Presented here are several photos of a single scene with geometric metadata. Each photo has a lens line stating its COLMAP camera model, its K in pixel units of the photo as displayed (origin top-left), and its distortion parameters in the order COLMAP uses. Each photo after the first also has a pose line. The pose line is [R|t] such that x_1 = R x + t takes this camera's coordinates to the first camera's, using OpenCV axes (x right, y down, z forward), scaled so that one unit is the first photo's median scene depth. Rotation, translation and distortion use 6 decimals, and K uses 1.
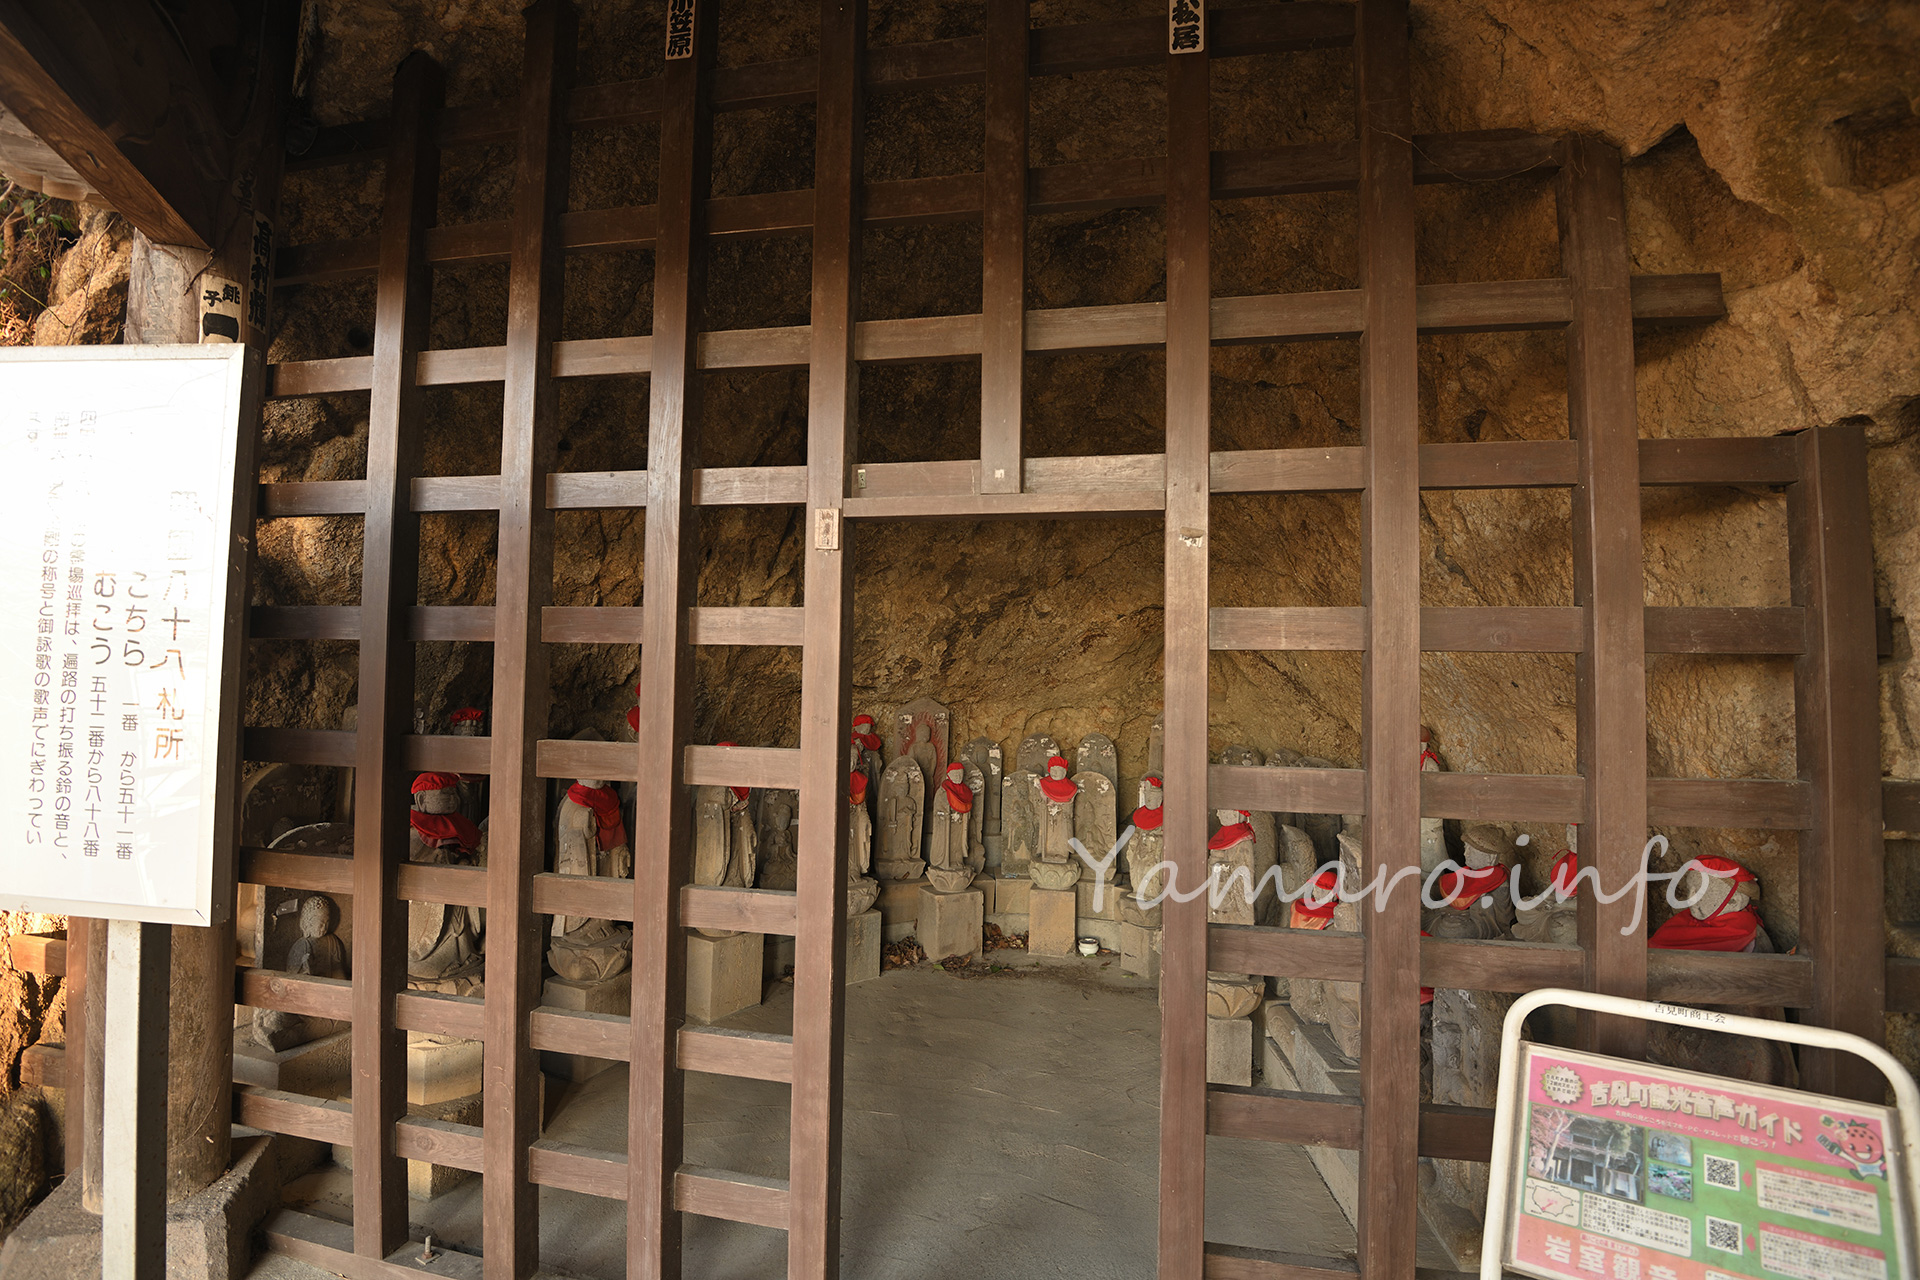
lens RADIAL K [[888.3, 0, 972.3], [0, 888.3, 633.5], [0, 0, 1]] dist [-0.006828, -0.021494]
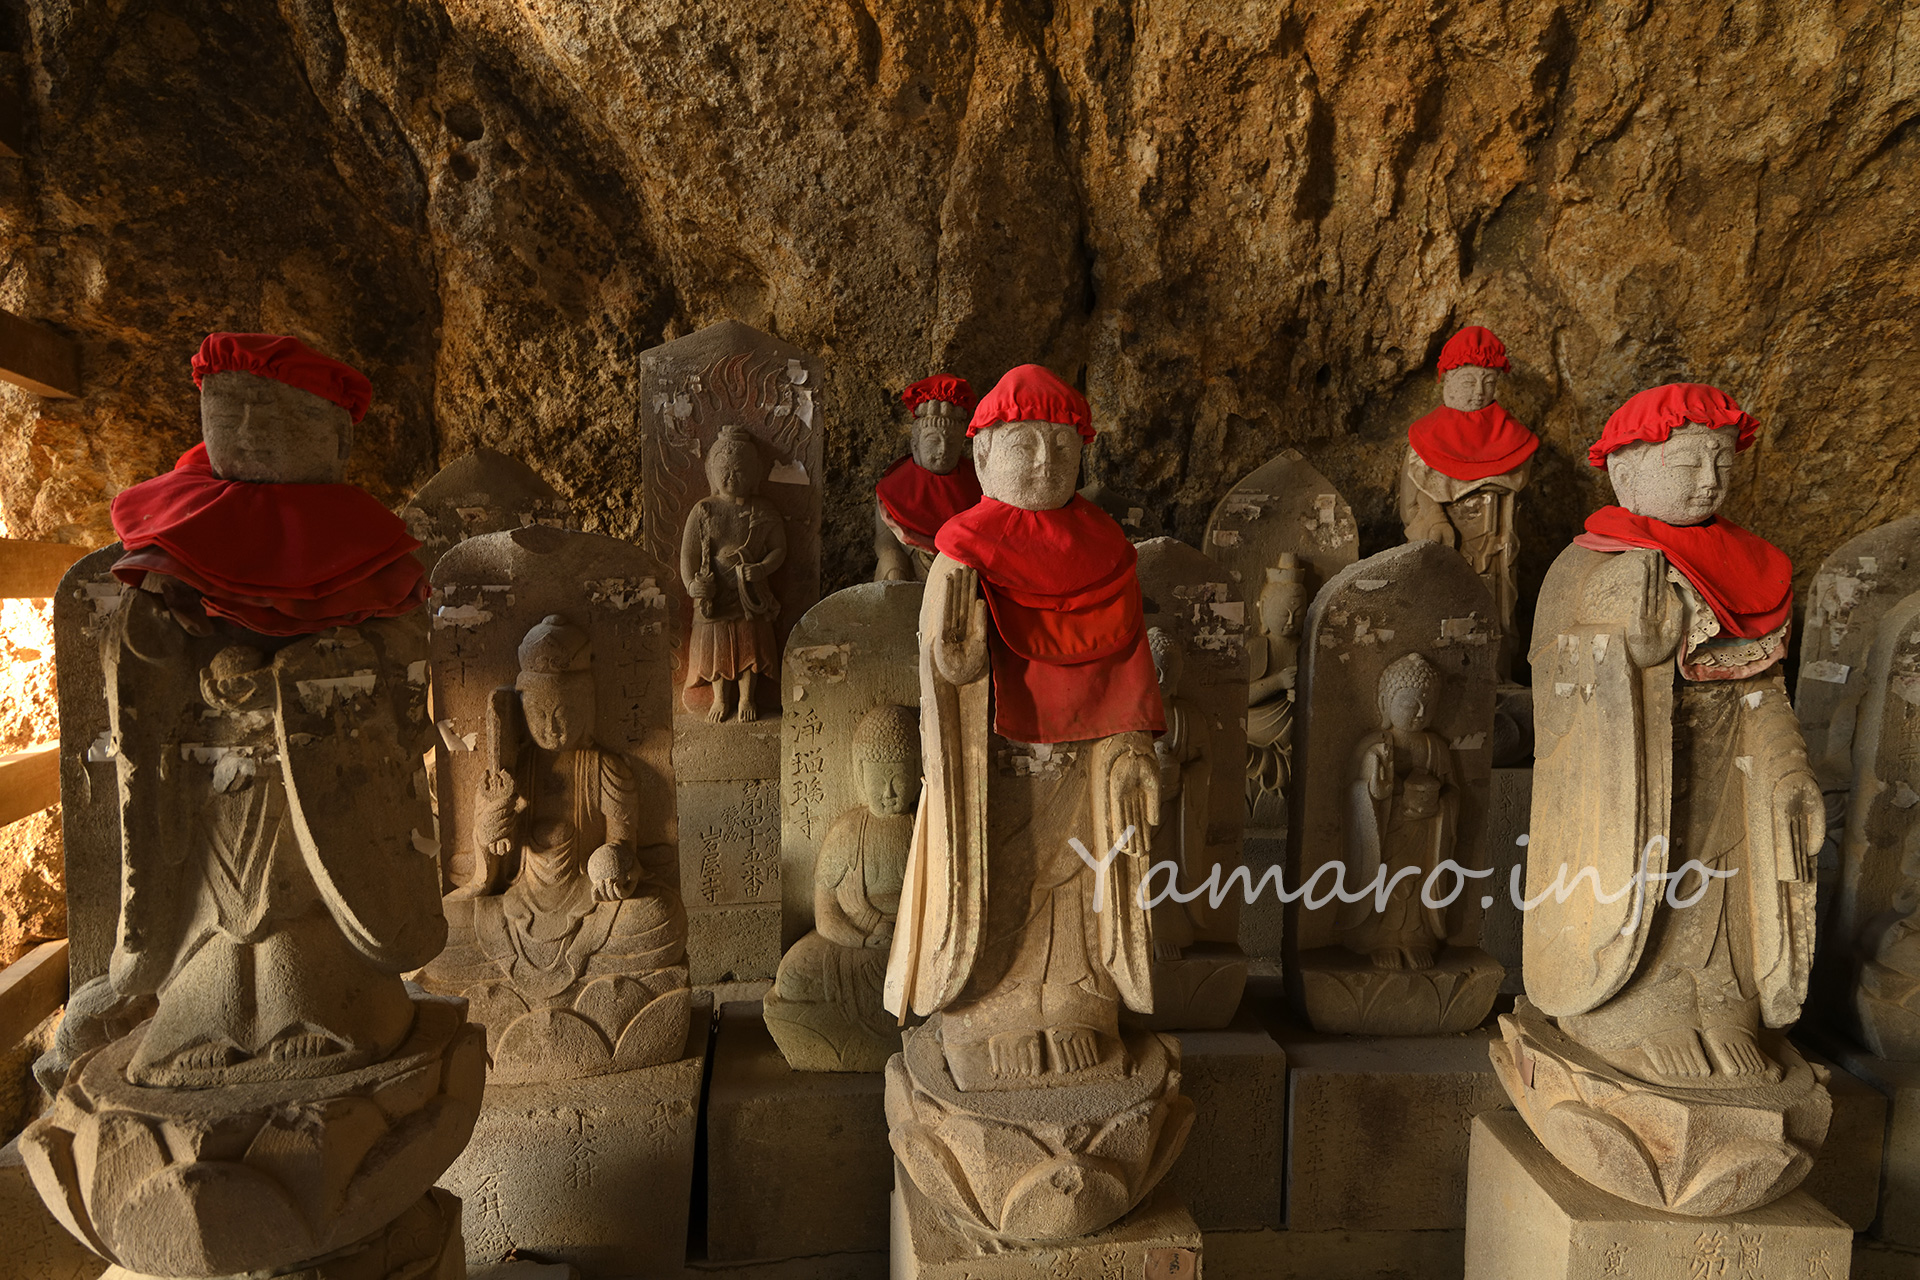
lens RADIAL K [[1031.7, 0, 960.0], [0, 1031.7, 640.0], [0, 0, 1]] dist [-0.033295, -0.001951]
pose [[0.535770, 0.027481, -0.843916, -0.304639], [0.033522, 0.997990, 0.053780, 0.337932], [0.843698, -0.057103, 0.533772, 1.402490]]
